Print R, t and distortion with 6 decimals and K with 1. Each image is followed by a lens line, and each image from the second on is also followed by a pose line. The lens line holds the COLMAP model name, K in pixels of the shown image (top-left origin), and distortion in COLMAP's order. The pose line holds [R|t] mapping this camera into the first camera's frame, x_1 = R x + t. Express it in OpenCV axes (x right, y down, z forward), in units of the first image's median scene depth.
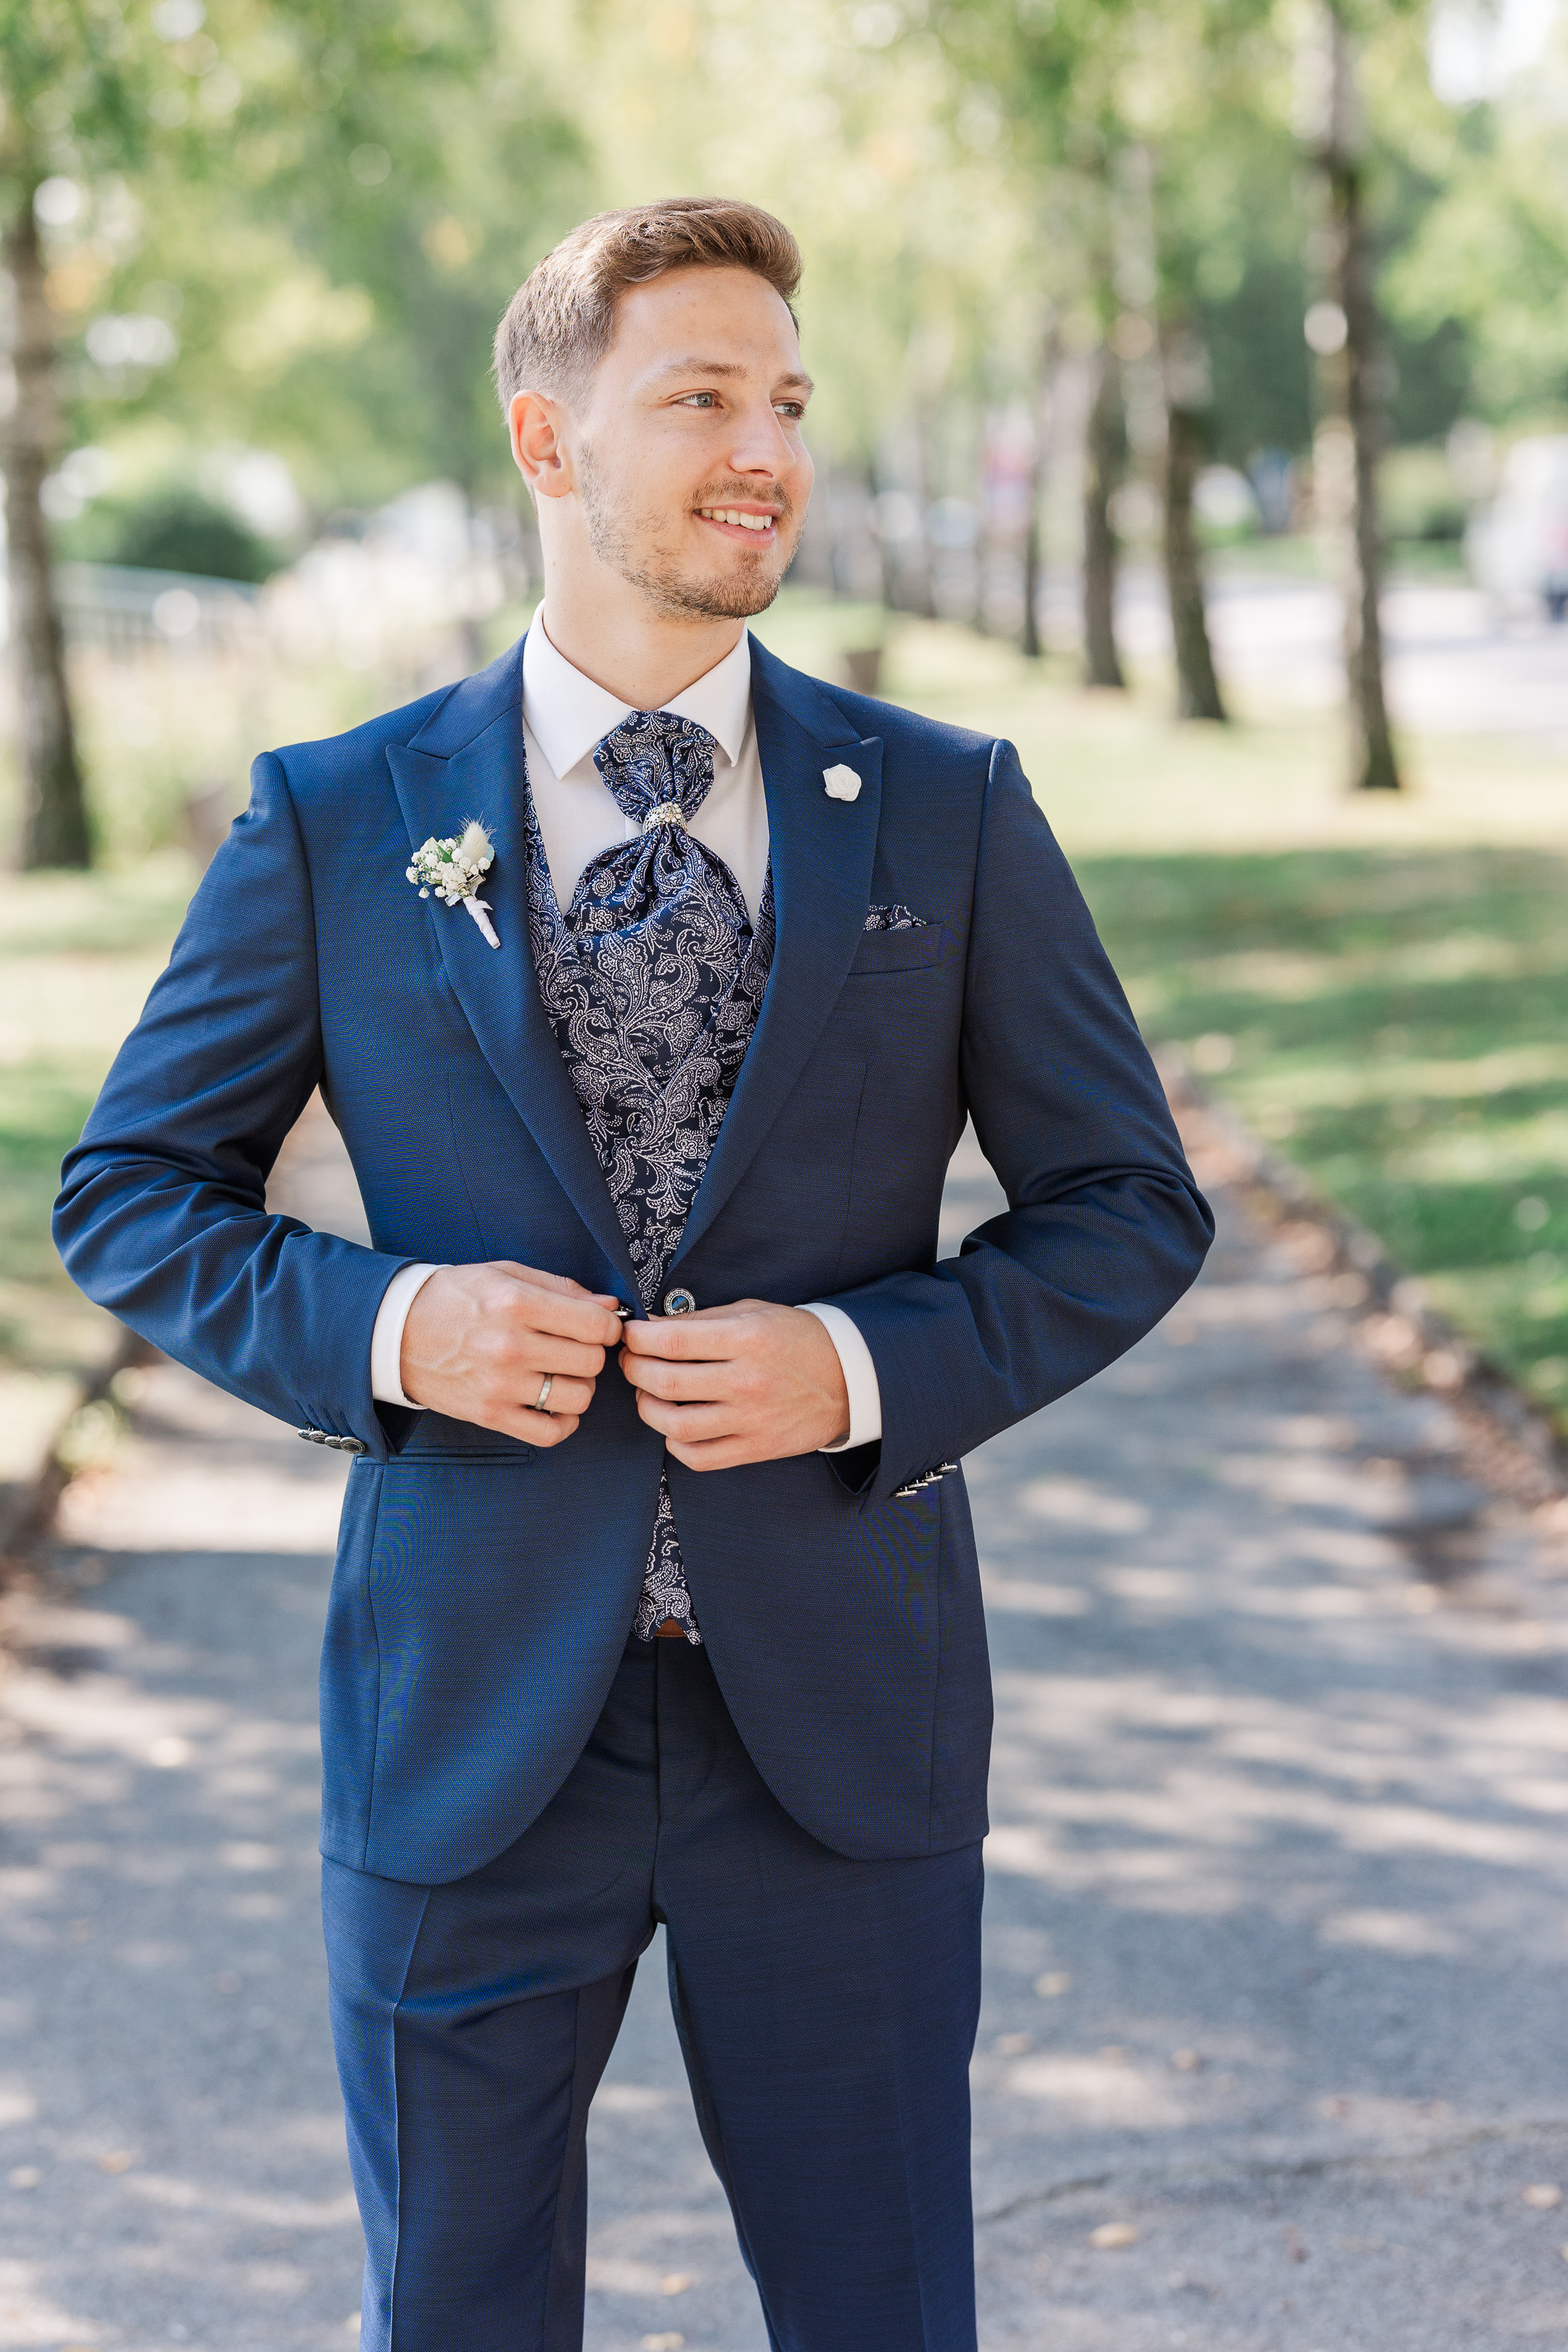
lens RADIAL K [[5591.8, 0, 784.0], [0, 5591.8, 1176.0], [0, 0, 1]] dist [0.773147, -5.842175]
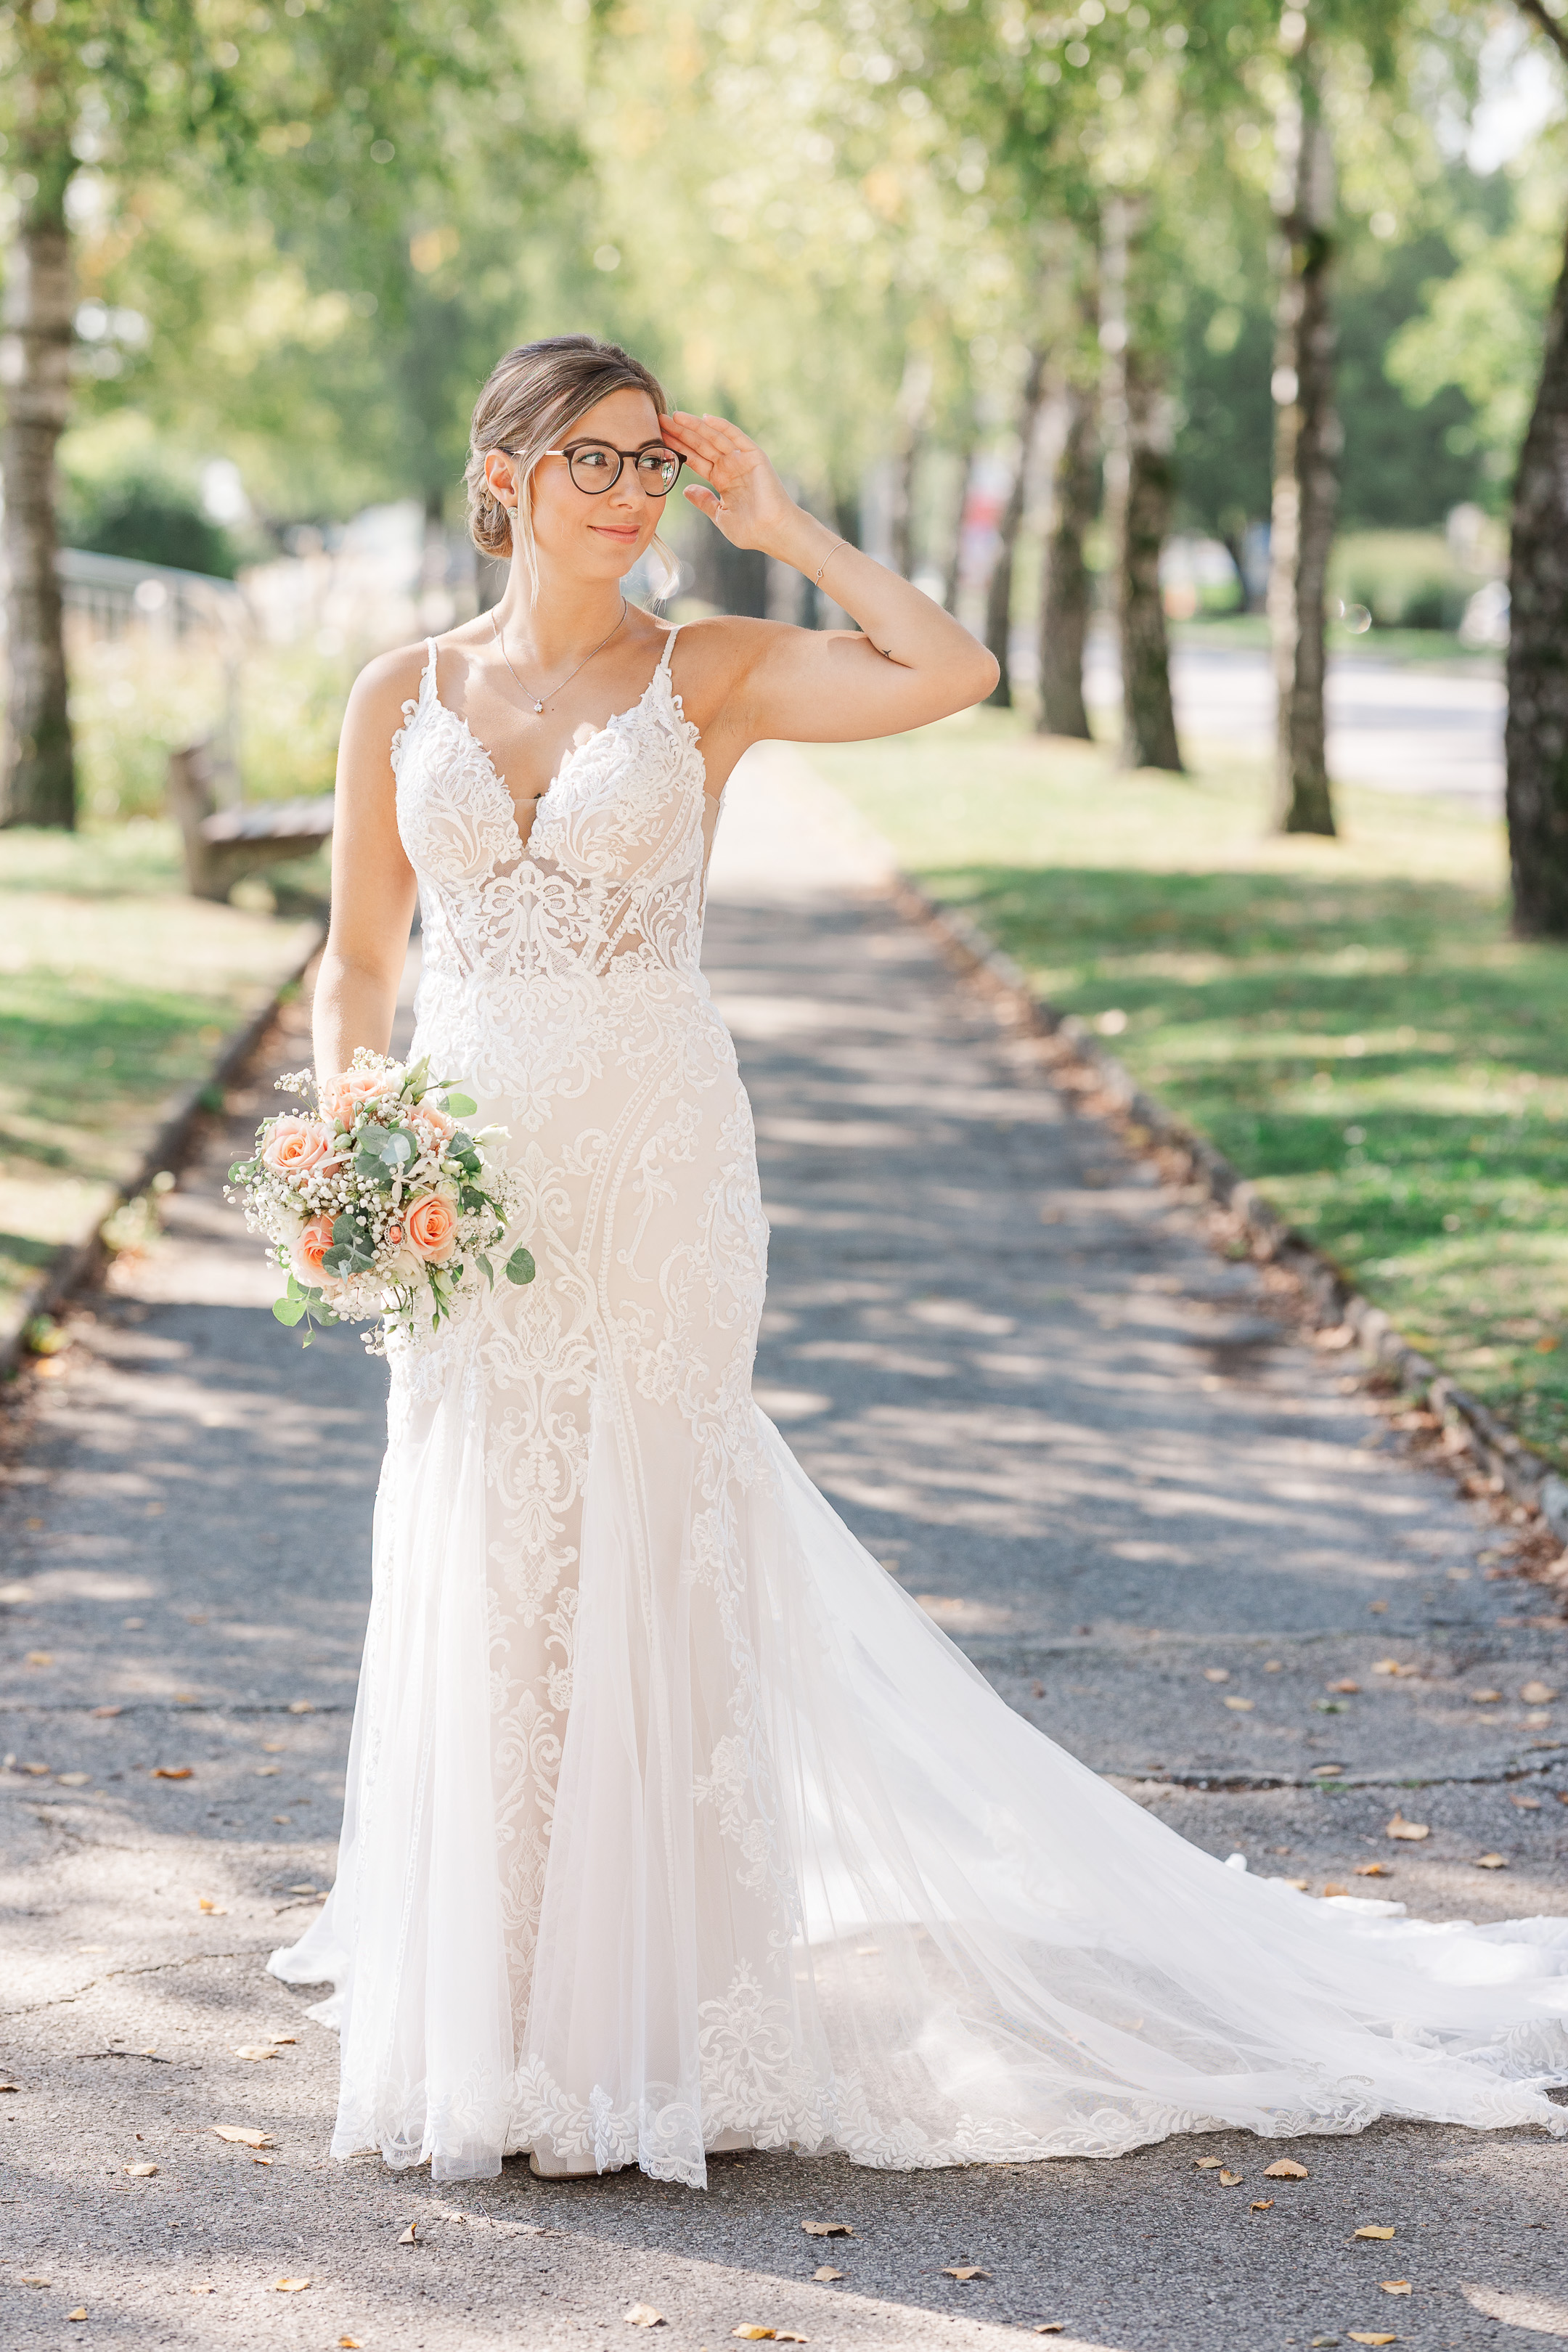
lens RADIAL K [[5887.1, 0, 717.3], [0, 5887.1, 1178.6], [0, 0, 1]] dist [0.649591, 0.236349]
pose [[0.997635, 0.068738, 0.000406, 0.000000], [-0.068727, 0.997559, -0.012379, 0.019461], [-0.001255, 0.012321, 0.999923, -0.112380]]
